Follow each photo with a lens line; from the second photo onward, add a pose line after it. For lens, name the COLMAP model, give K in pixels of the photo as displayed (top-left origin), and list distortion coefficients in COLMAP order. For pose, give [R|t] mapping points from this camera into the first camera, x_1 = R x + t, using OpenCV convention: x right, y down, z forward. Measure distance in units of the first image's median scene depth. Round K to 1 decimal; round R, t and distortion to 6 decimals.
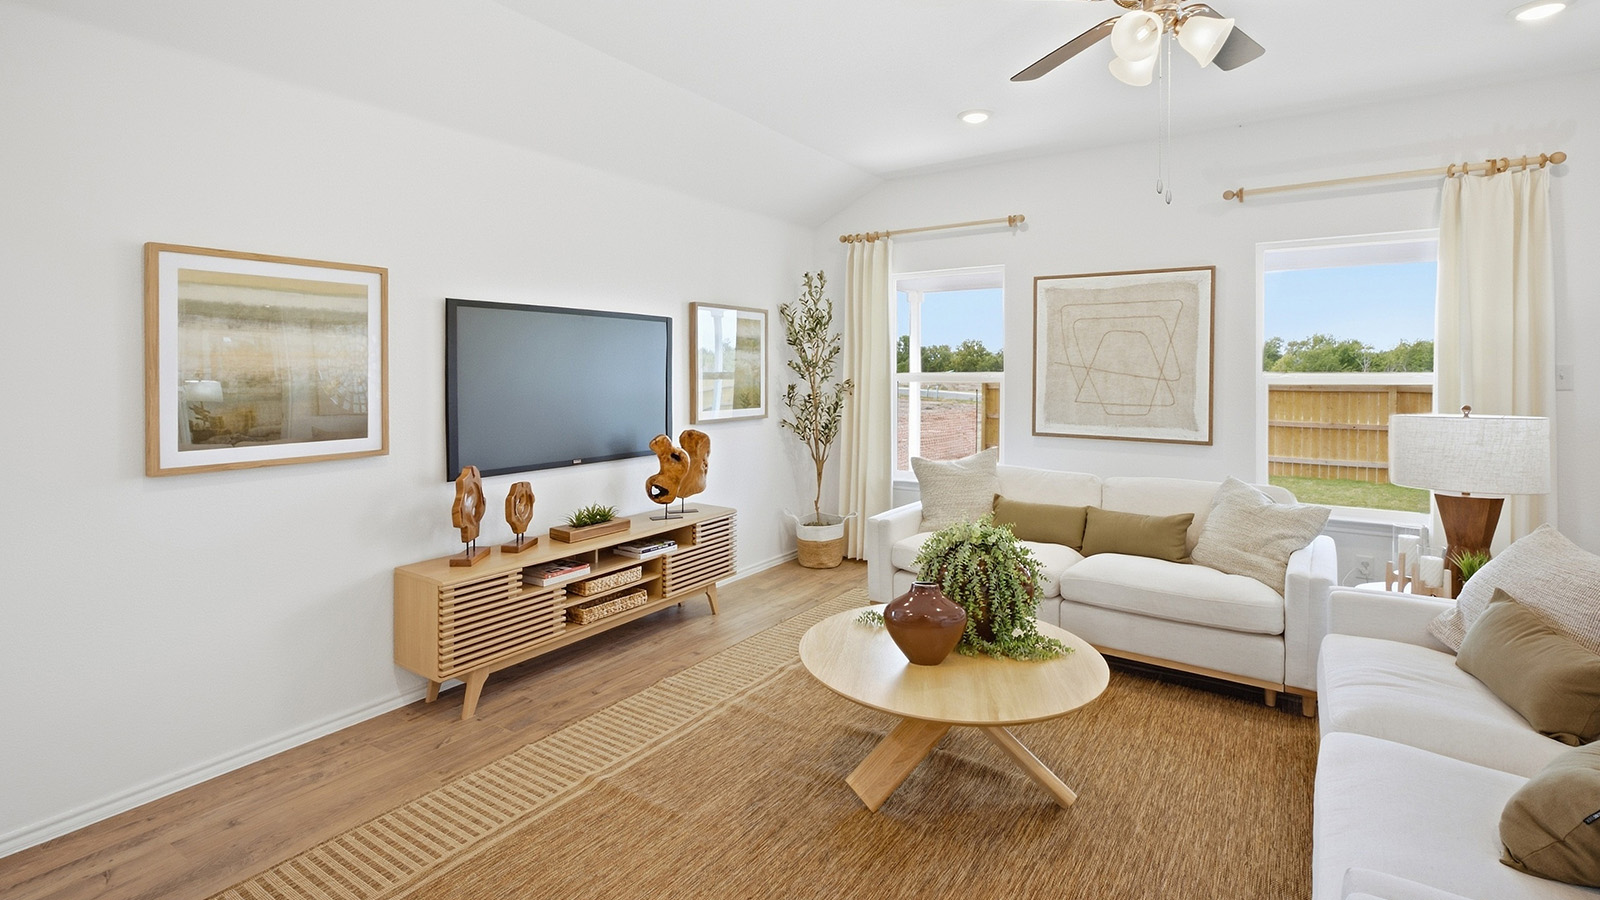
lens RADIAL K [[743.2, 0, 804.7], [0, 743.2, 379.5], [0, 0, 1]] dist [0.000187, -0.000606]
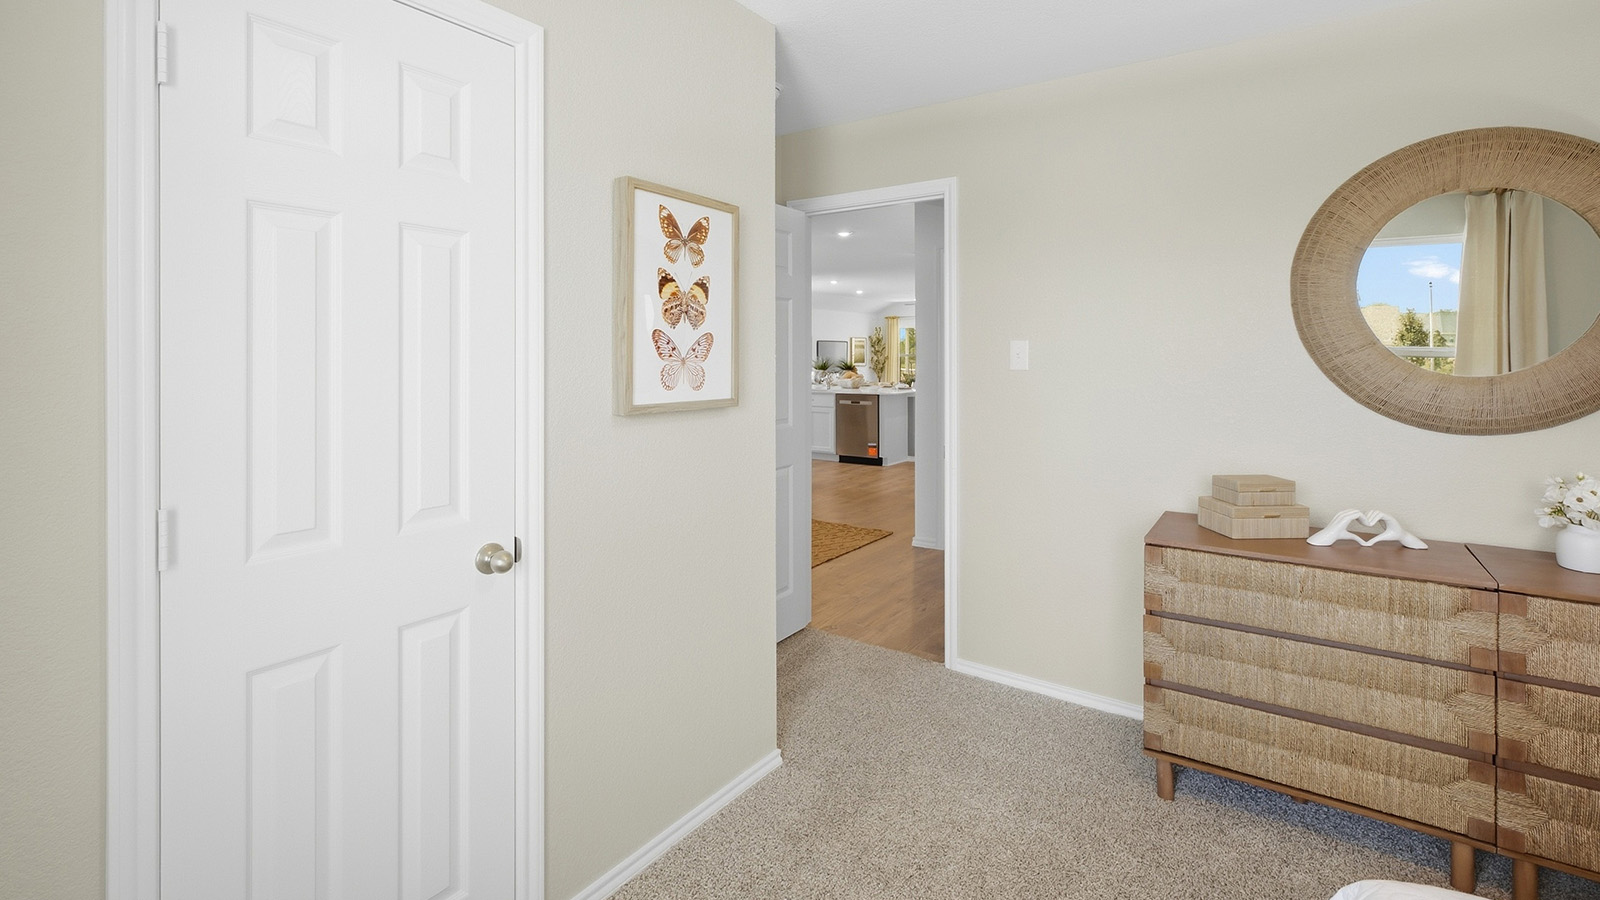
lens RADIAL K [[726.4, 0, 795.6], [0, 726.4, 364.4], [0, 0, 1]] dist [-0.003337, 0.000483]
pose [[0.999441, 0.001565, -0.033400, -0.364005], [-0.001515, 0.999998, 0.001540, 0.049317], [0.033403, -0.001489, 0.999441, -3.470152]]
